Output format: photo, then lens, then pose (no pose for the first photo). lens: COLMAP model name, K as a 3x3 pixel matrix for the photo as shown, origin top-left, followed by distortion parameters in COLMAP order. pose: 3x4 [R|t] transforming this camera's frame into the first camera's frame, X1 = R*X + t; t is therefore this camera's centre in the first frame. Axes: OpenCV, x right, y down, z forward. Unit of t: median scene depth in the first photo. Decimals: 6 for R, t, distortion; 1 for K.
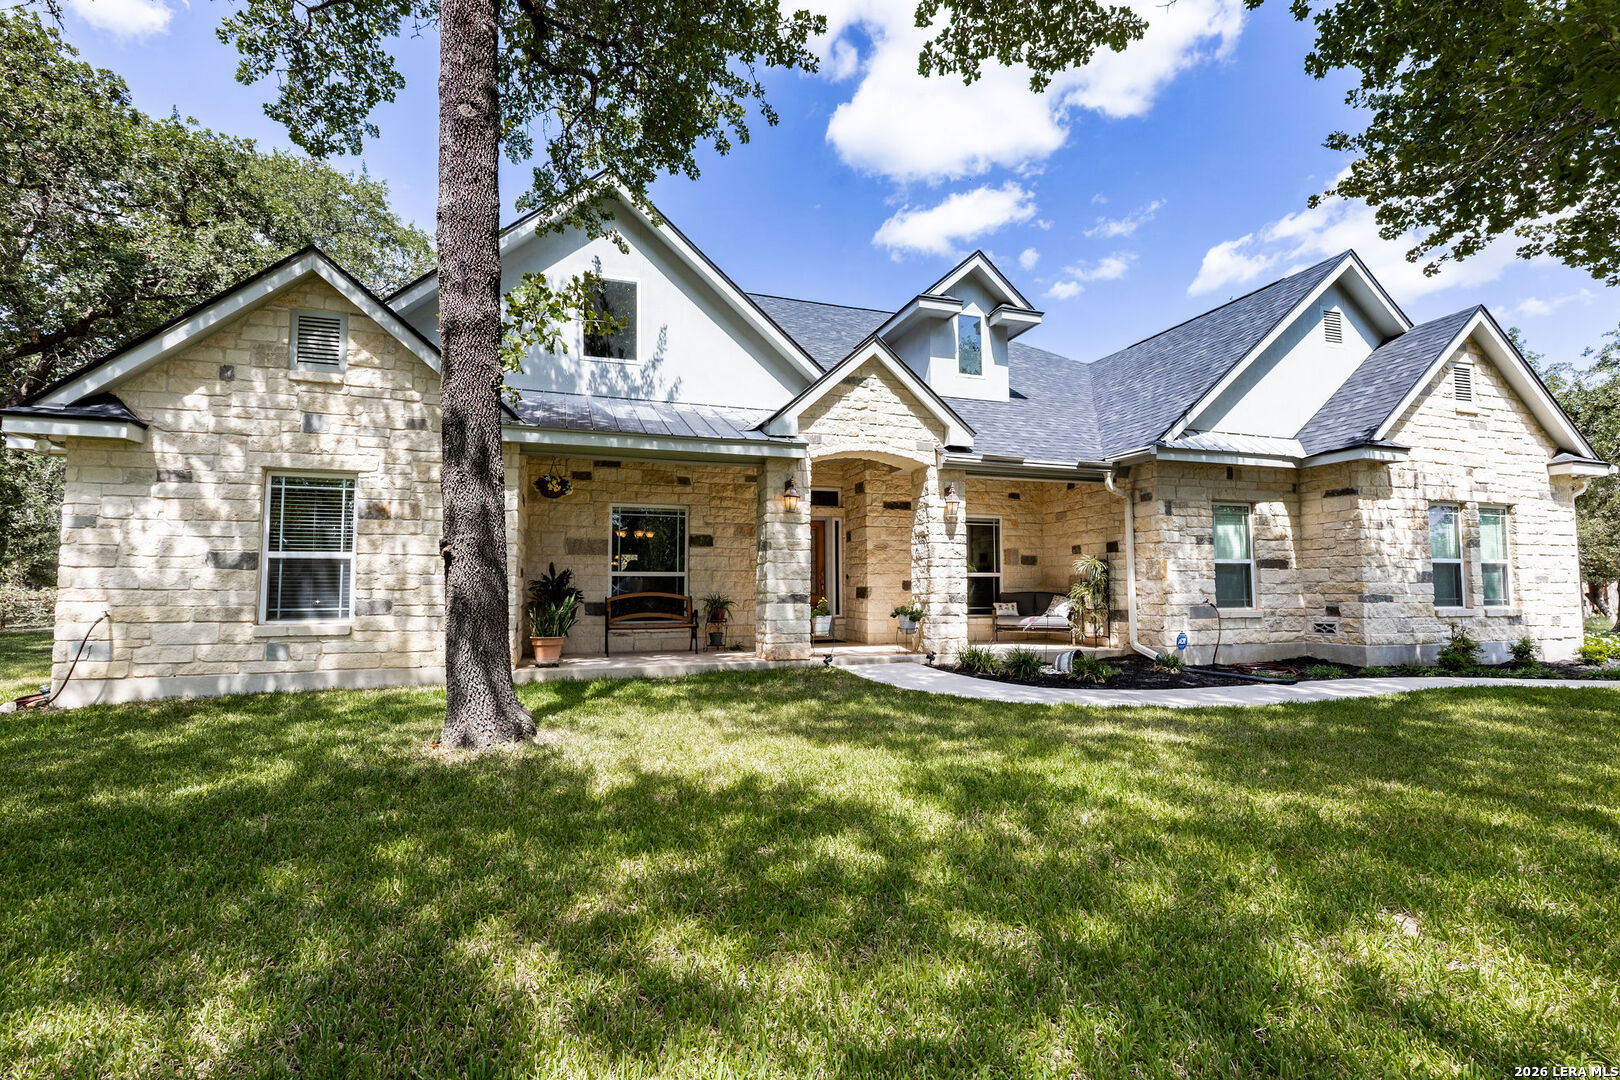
lens RADIAL K [[731.2, 0, 813.6], [0, 731.2, 538.0], [0, 0, 1]] dist [0.001799, 0.000027]
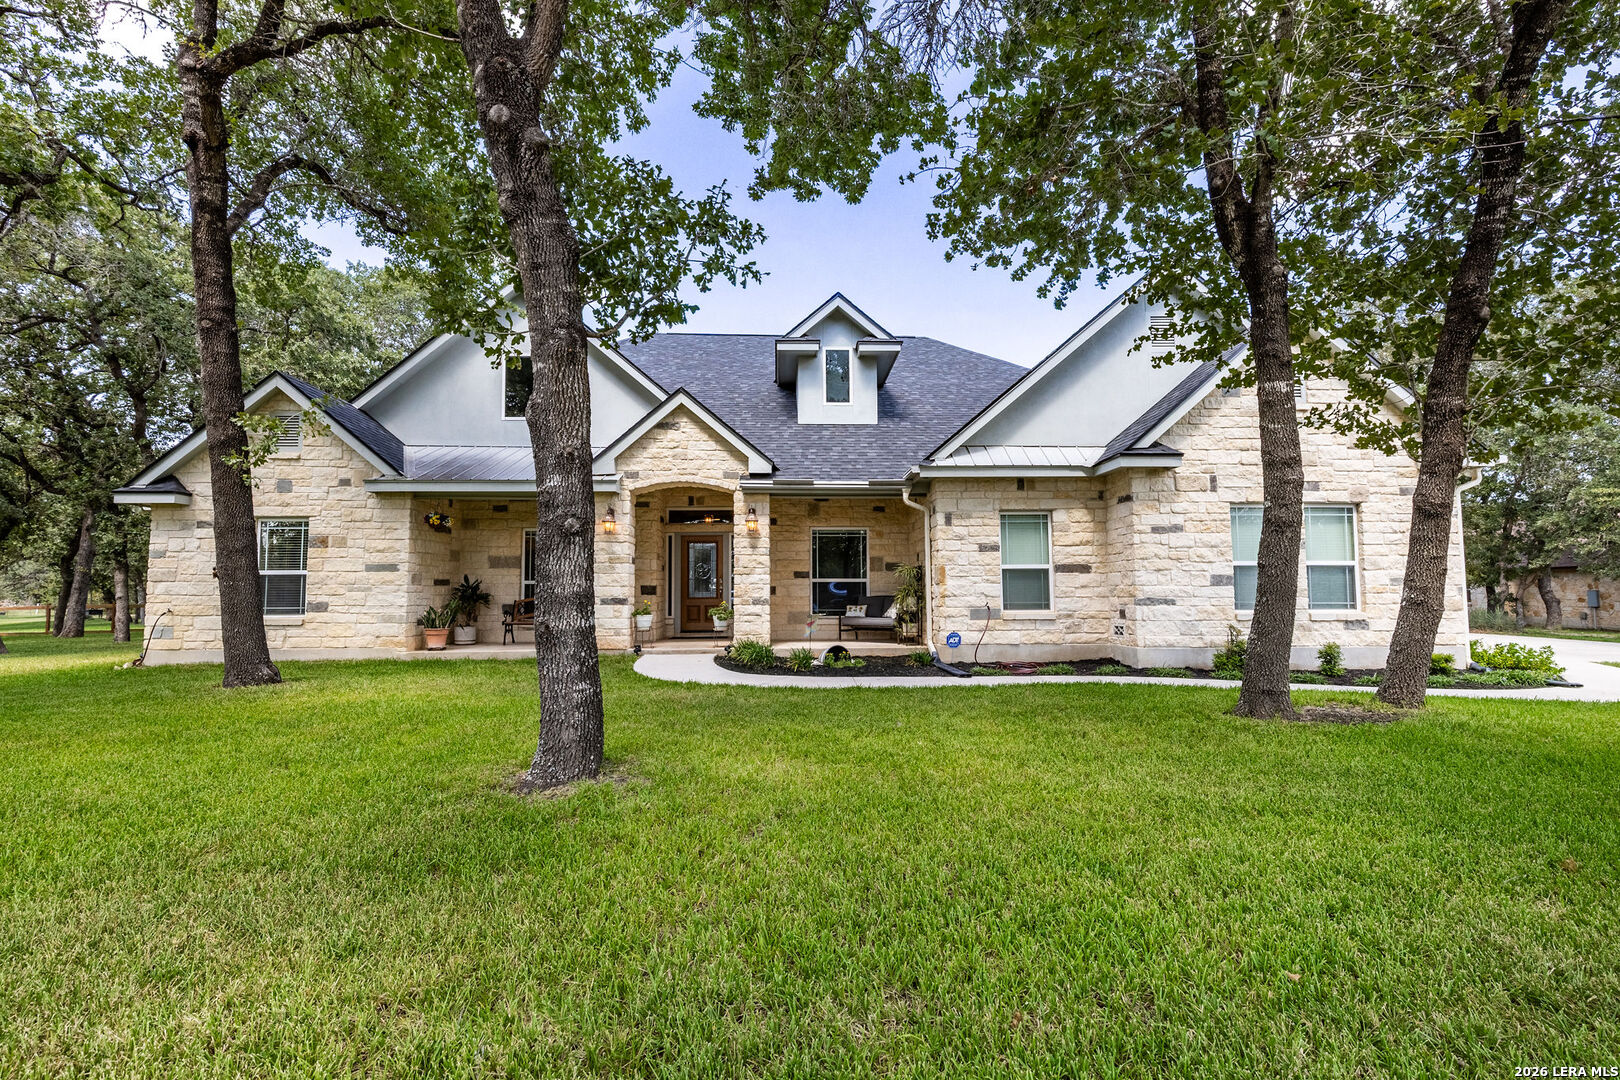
lens RADIAL K [[731.2, 0, 809.4], [0, 731.2, 543.7], [0, 0, 1]] dist [0.001799, 0.000027]
pose [[0.959569, -0.021357, -0.280662, 0.582440], [0.022219, 0.999753, -0.000113, -0.008538], [0.280595, -0.006128, 0.959807, -0.112104]]
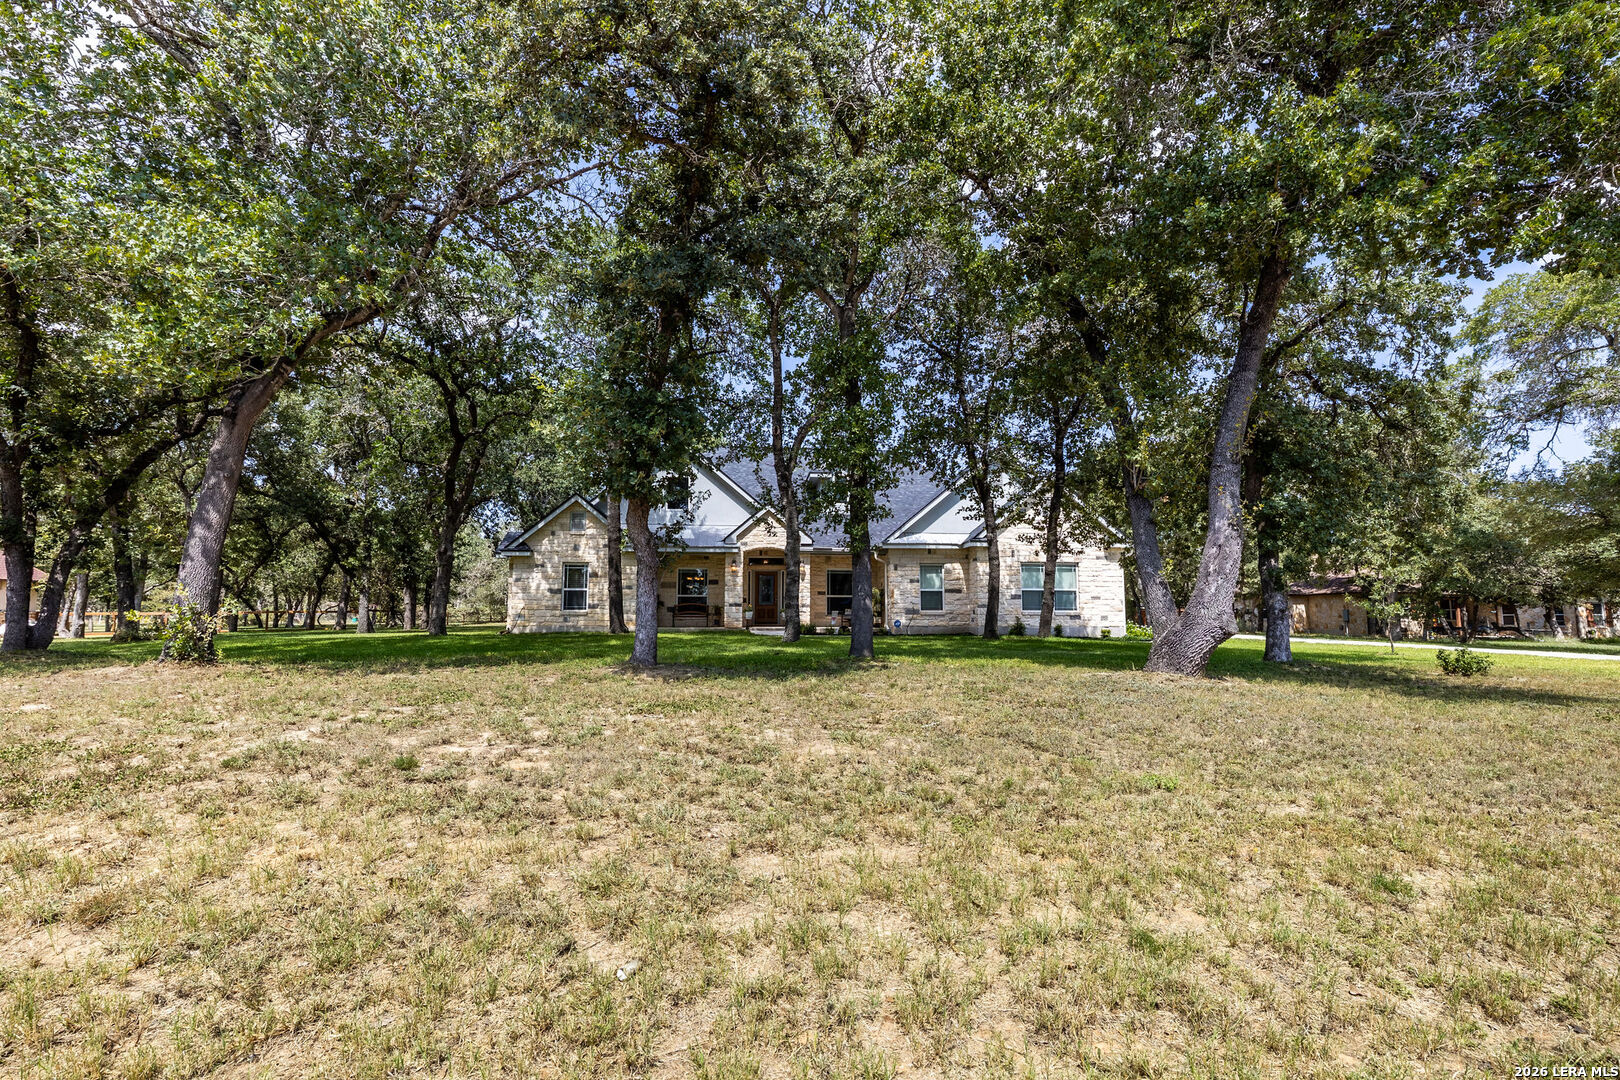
lens RADIAL K [[731.2, 0, 801.2], [0, 731.2, 540.4], [0, 0, 1]] dist [0.001799, 0.000027]
pose [[0.969409, -0.018492, -0.244754, 0.755393], [0.010798, 0.999406, -0.032740, -0.053399], [0.245214, 0.029095, 0.969032, -1.337475]]
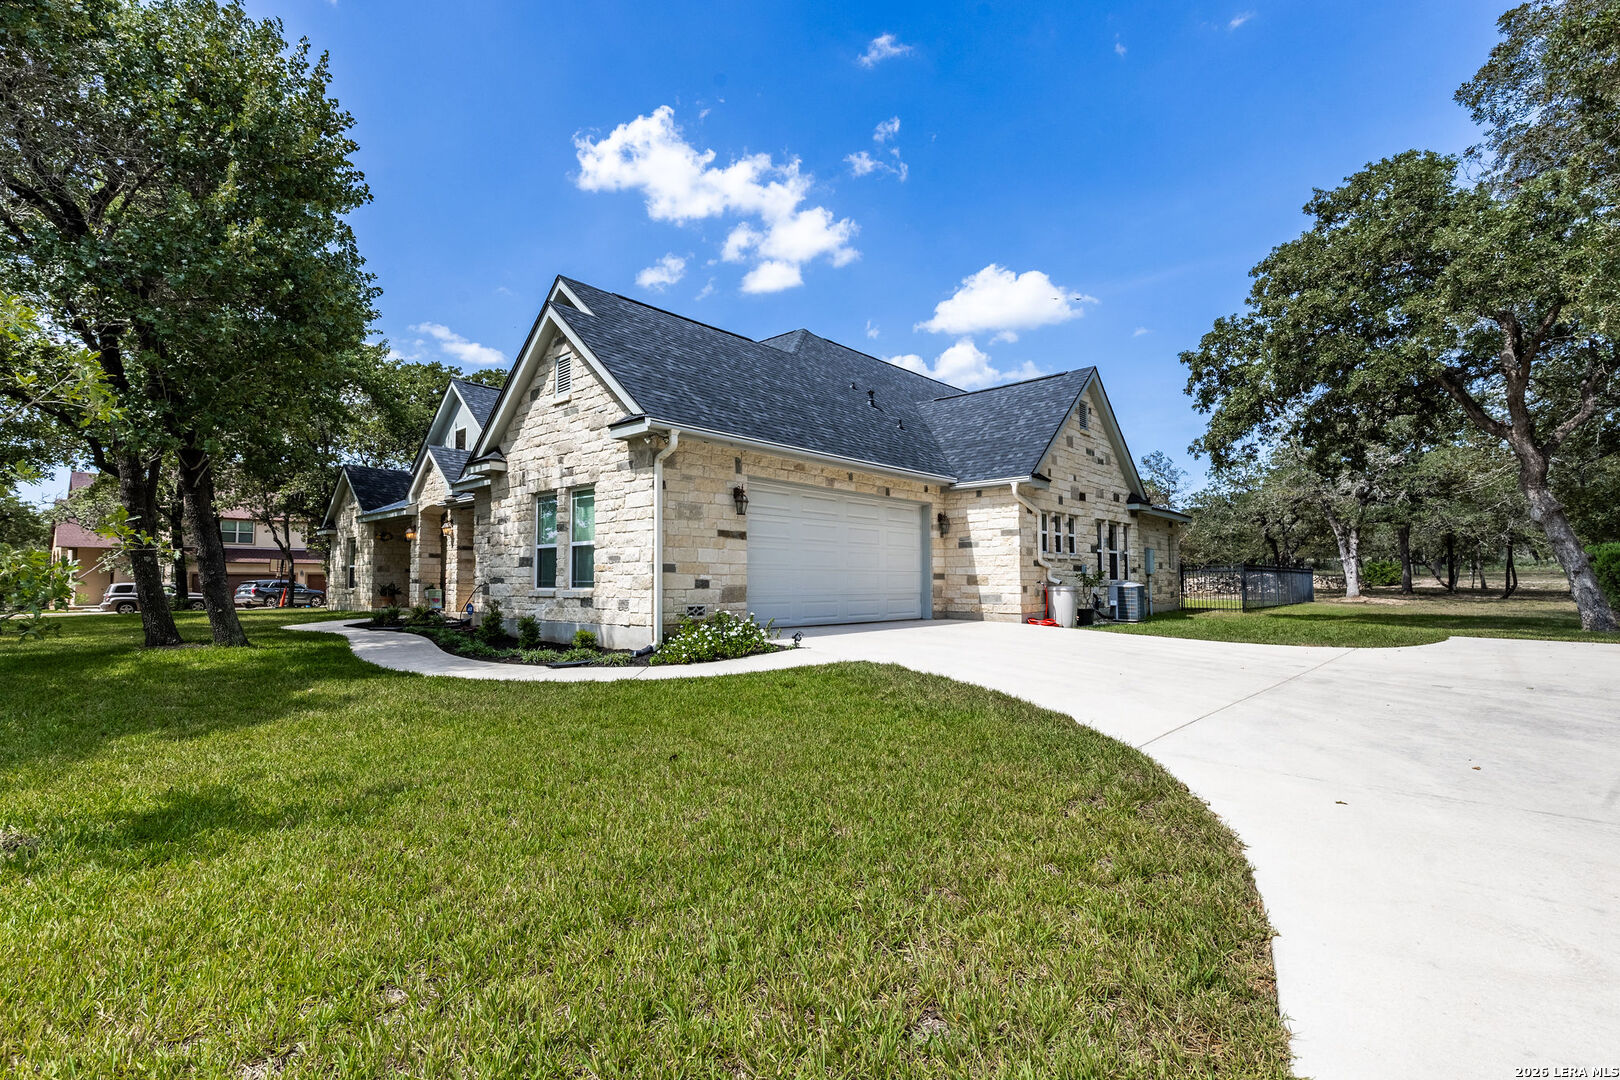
lens RADIAL K [[731.2, 0, 806.8], [0, 731.2, 544.1], [0, 0, 1]] dist [0.001799, 0.000027]
pose [[0.494059, -0.047321, -0.868140, 2.076616], [0.063193, 0.997831, -0.018428, 0.075515], [0.867129, -0.045756, 0.495978, 0.823087]]
